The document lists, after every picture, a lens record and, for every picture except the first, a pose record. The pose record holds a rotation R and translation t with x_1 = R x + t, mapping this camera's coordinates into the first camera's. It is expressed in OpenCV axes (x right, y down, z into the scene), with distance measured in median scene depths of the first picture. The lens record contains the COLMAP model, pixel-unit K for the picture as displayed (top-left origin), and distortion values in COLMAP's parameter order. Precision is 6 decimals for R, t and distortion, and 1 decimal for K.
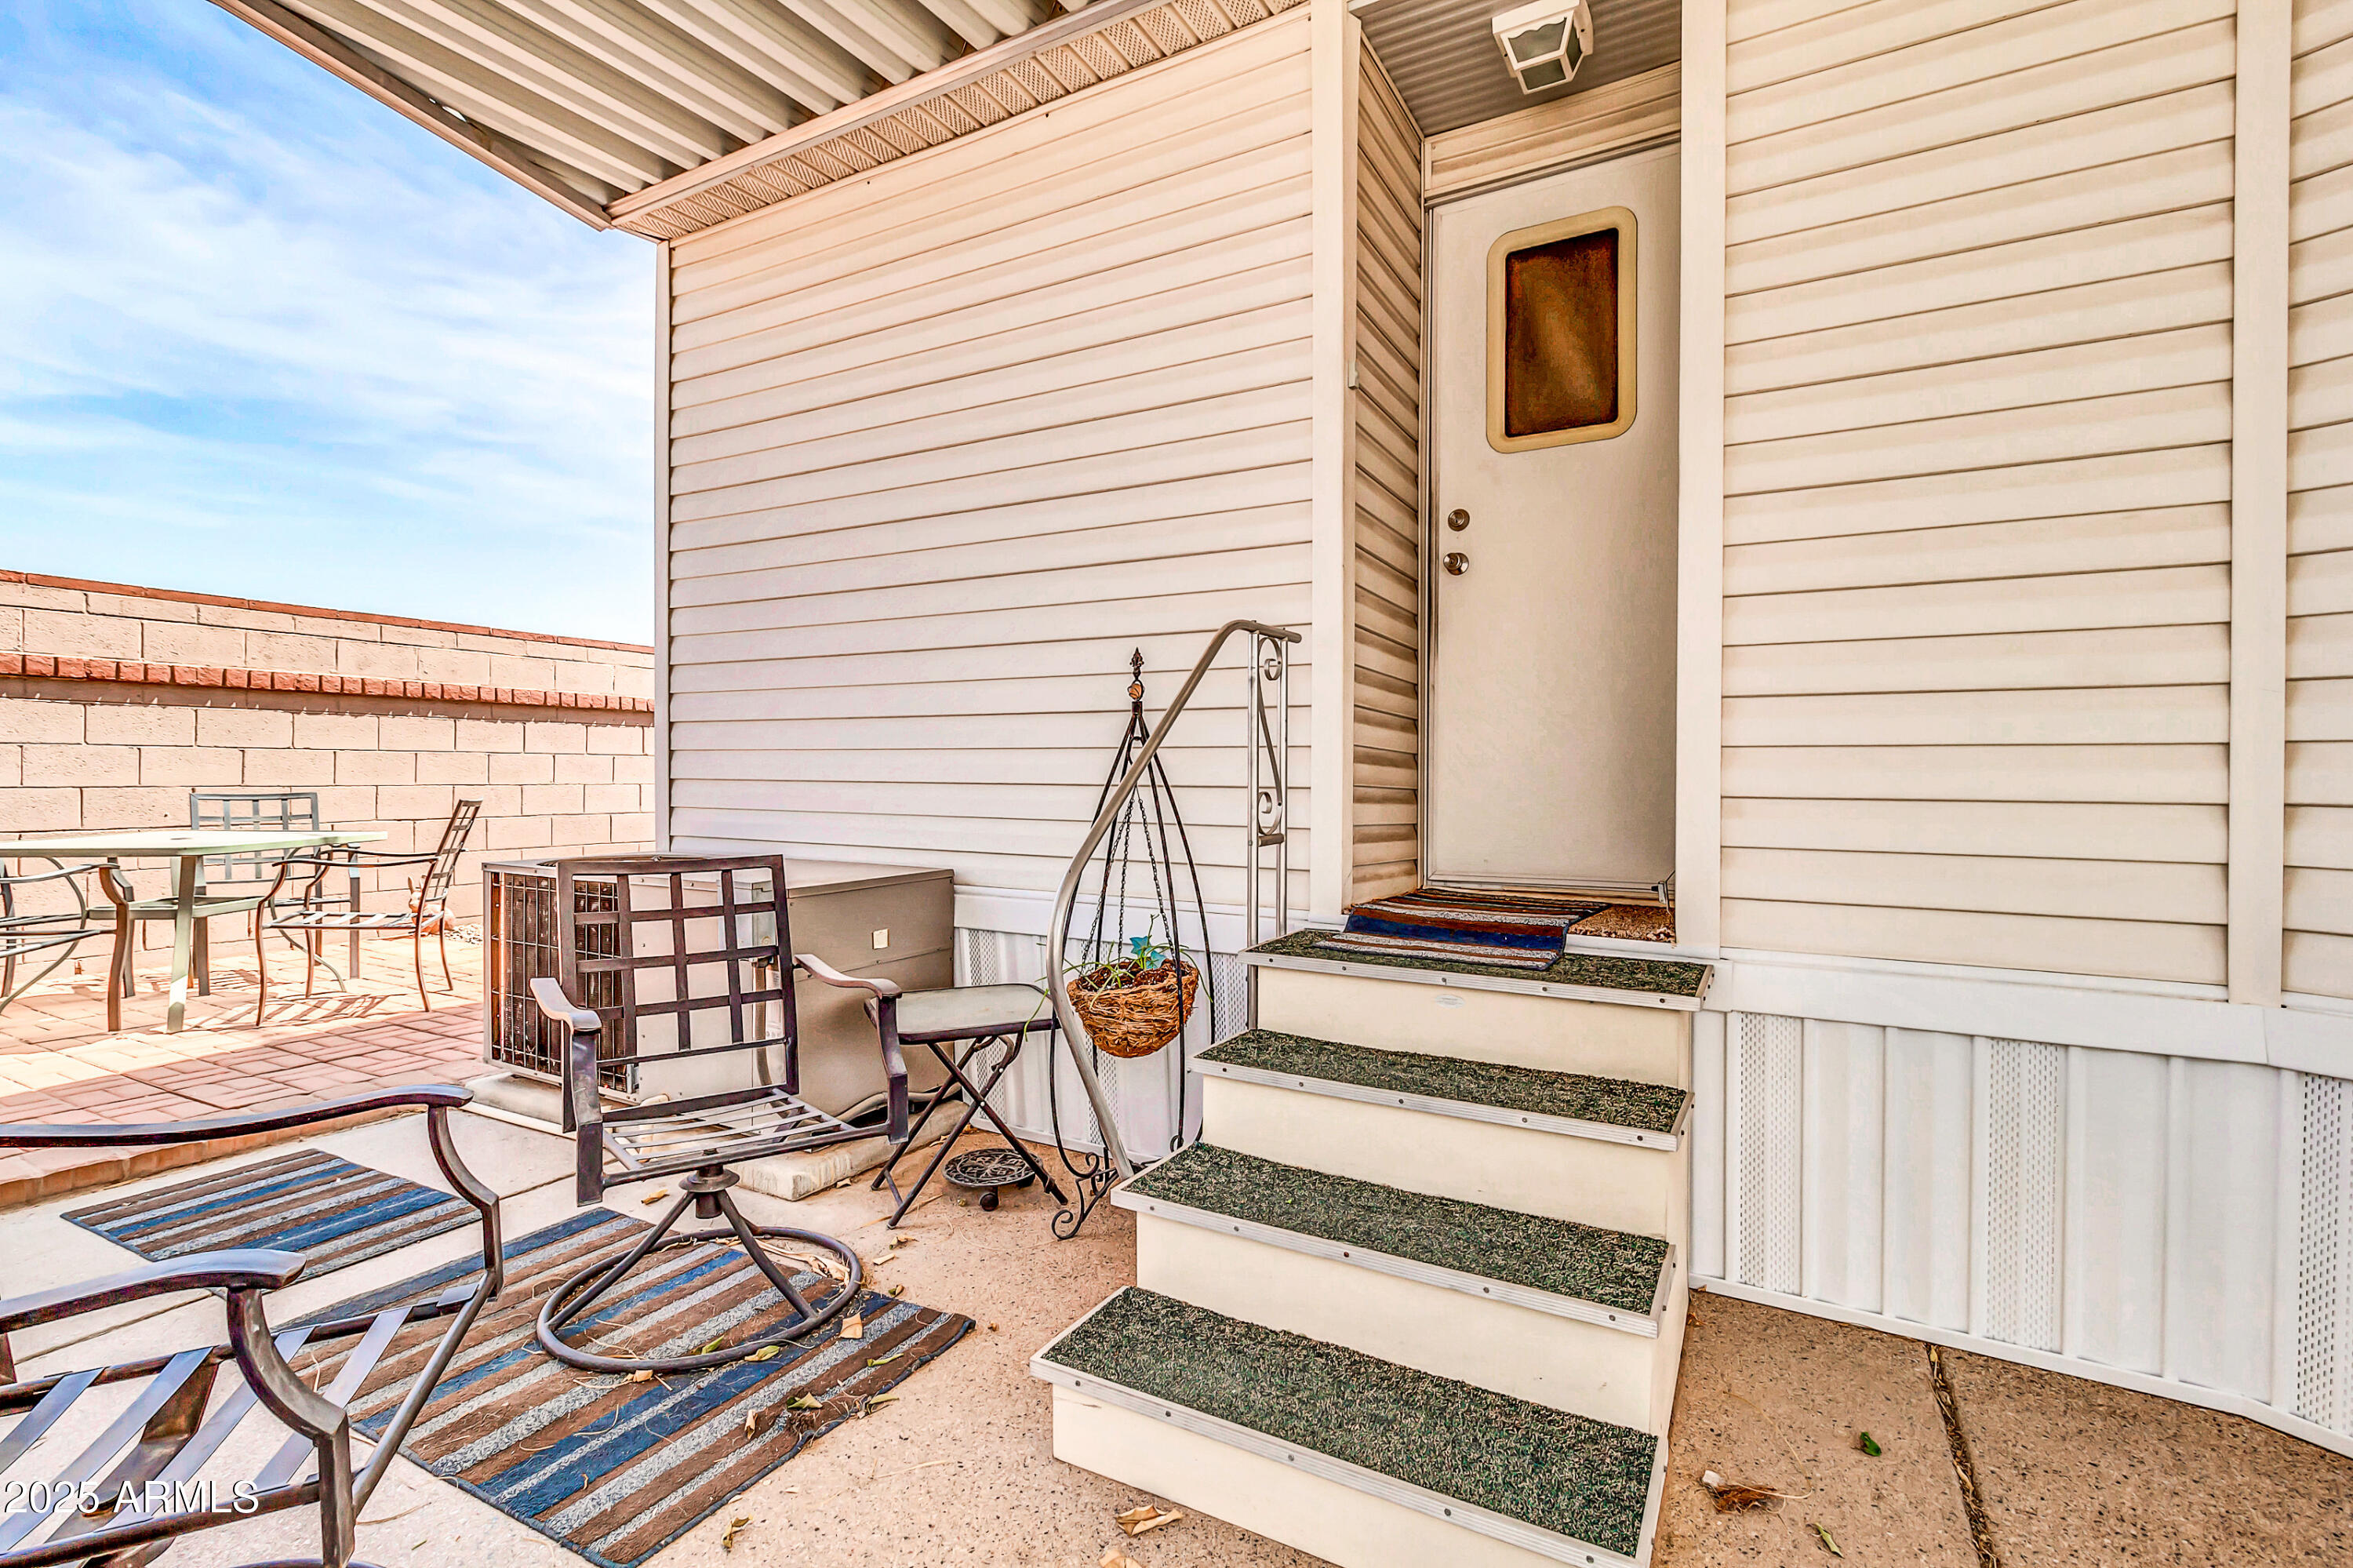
lens RADIAL K [[1151.7, 0, 1163.9], [0, 1151.7, 793.0], [0, 0, 1]] dist [-0.001112, 0.000082]
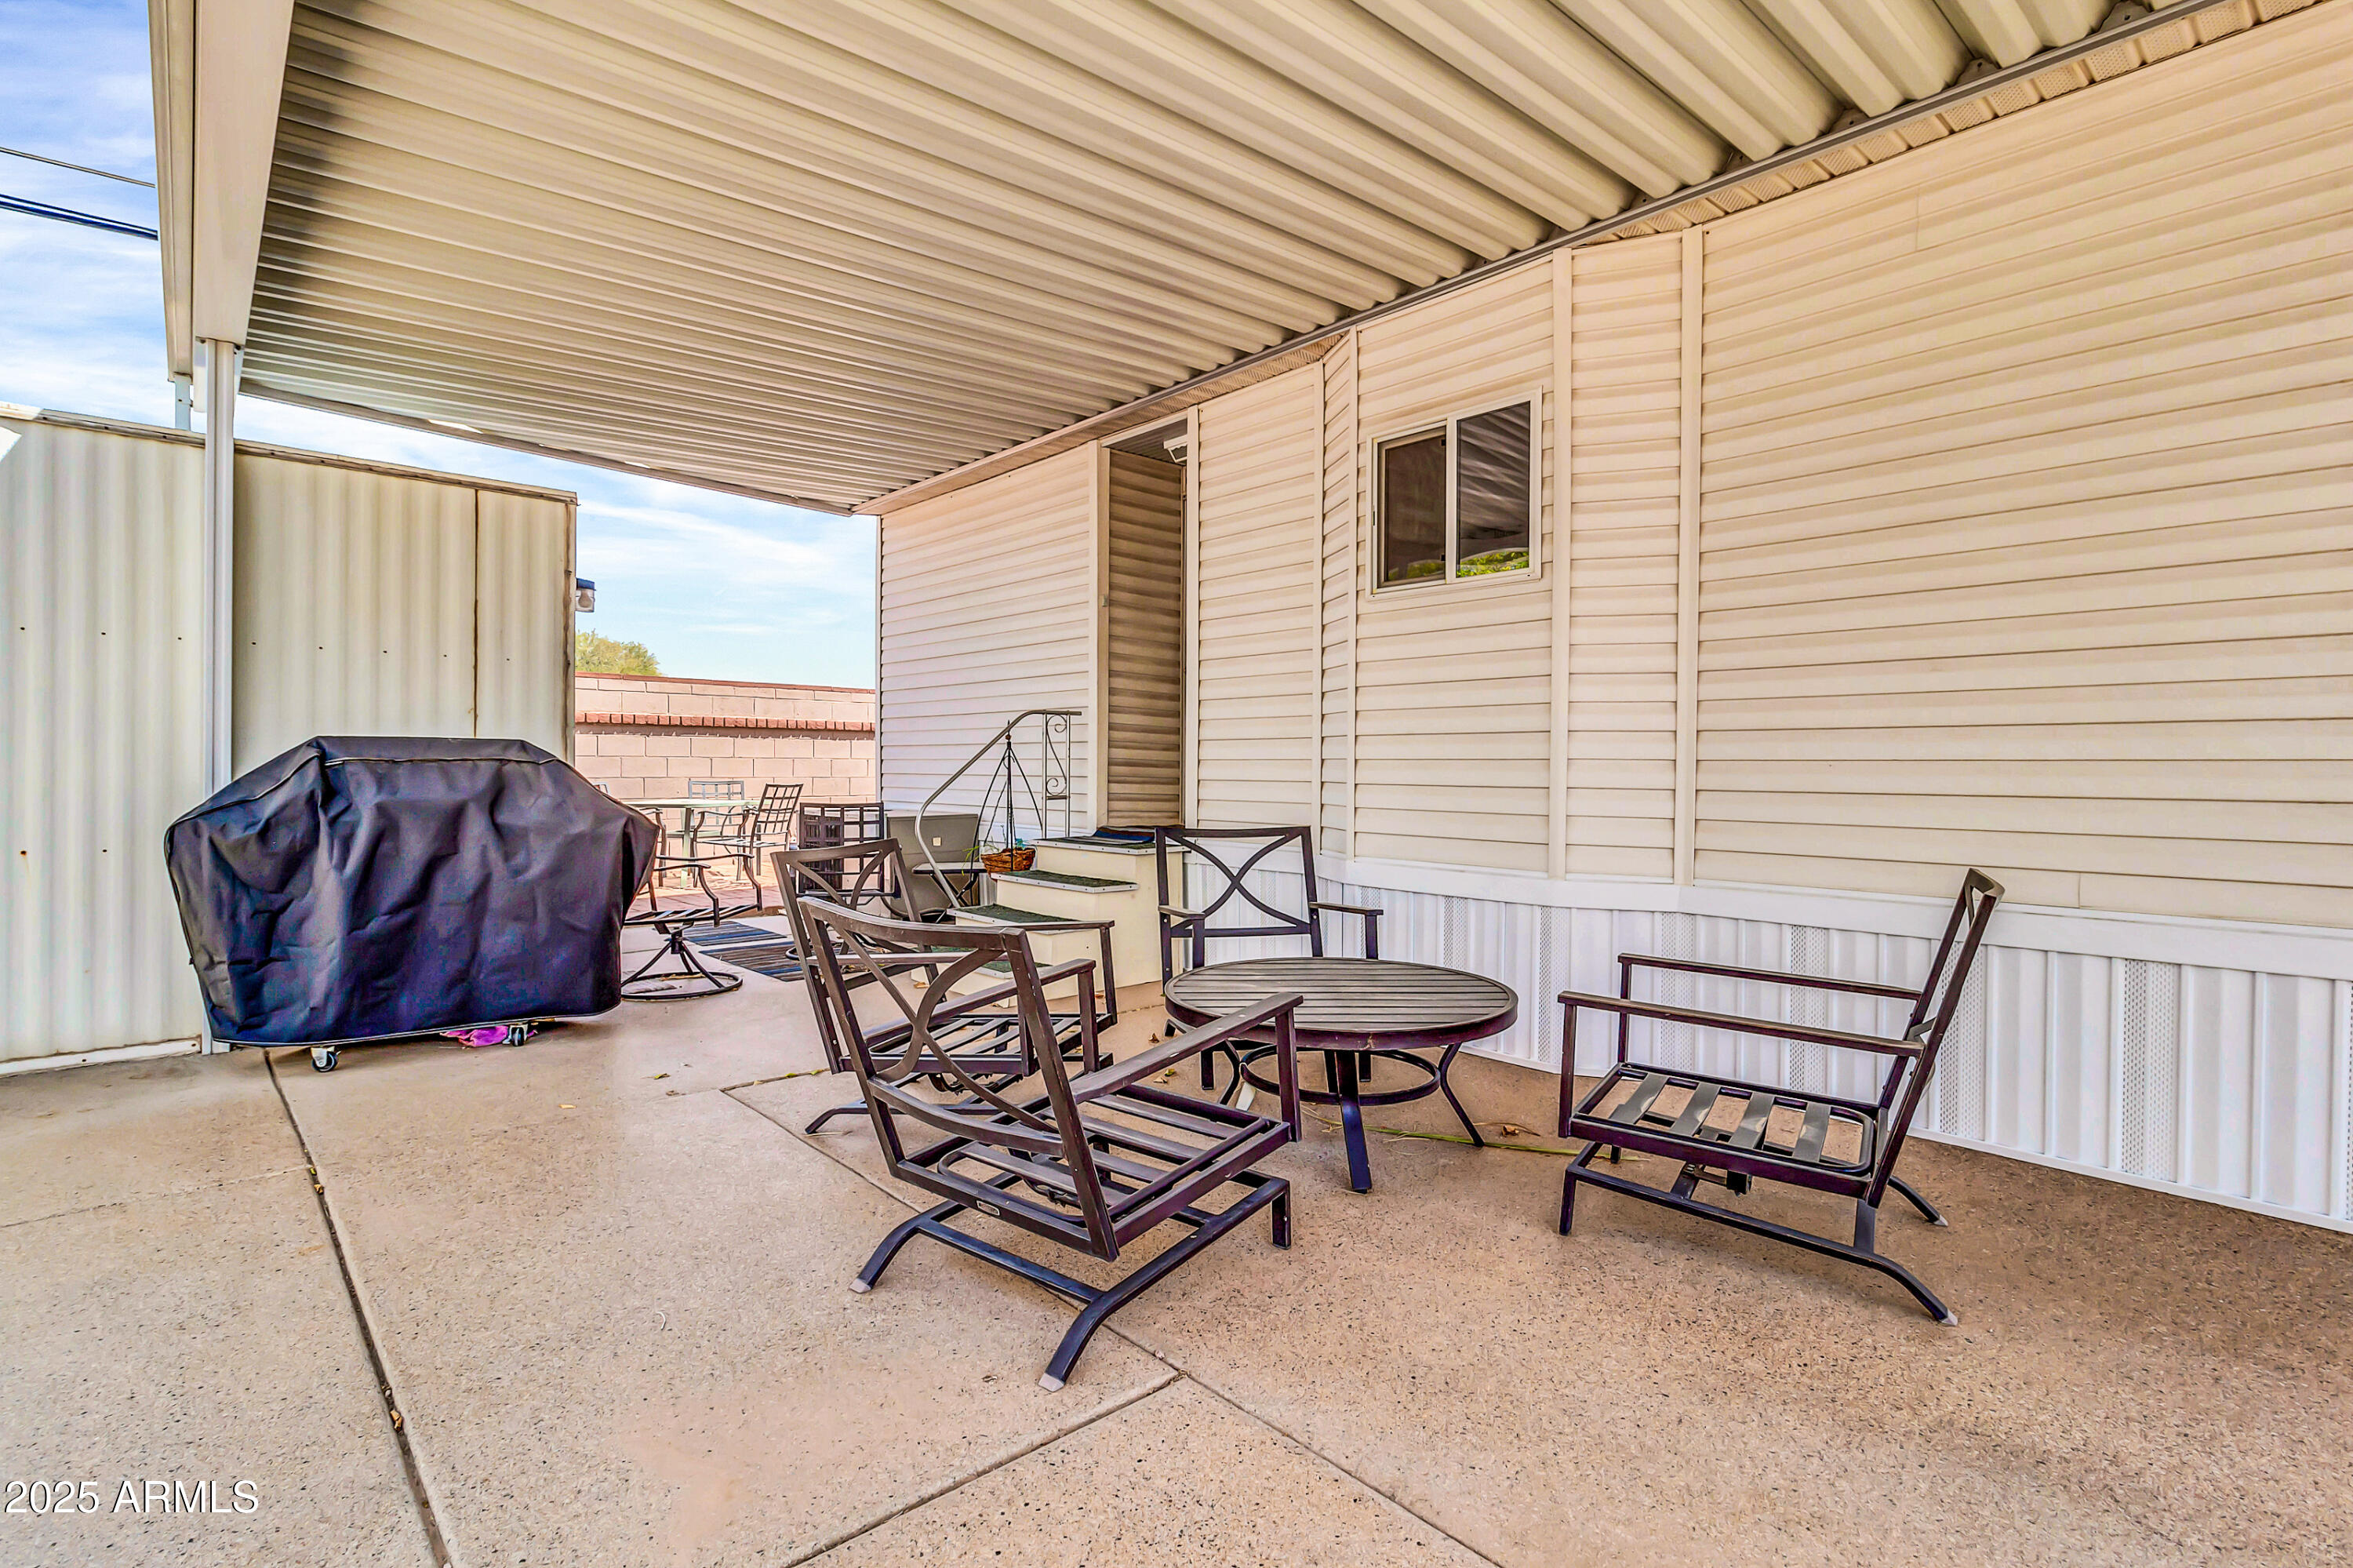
lens RADIAL K [[1151.7, 0, 1185.3], [0, 1151.7, 778.7], [0, 0, 1]] dist [-0.001112, 0.000082]
pose [[0.957235, -0.000472, -0.289311, 0.684495], [-0.001484, 0.999978, -0.006540, 0.010645], [0.289308, 0.006689, 0.957213, -0.815714]]
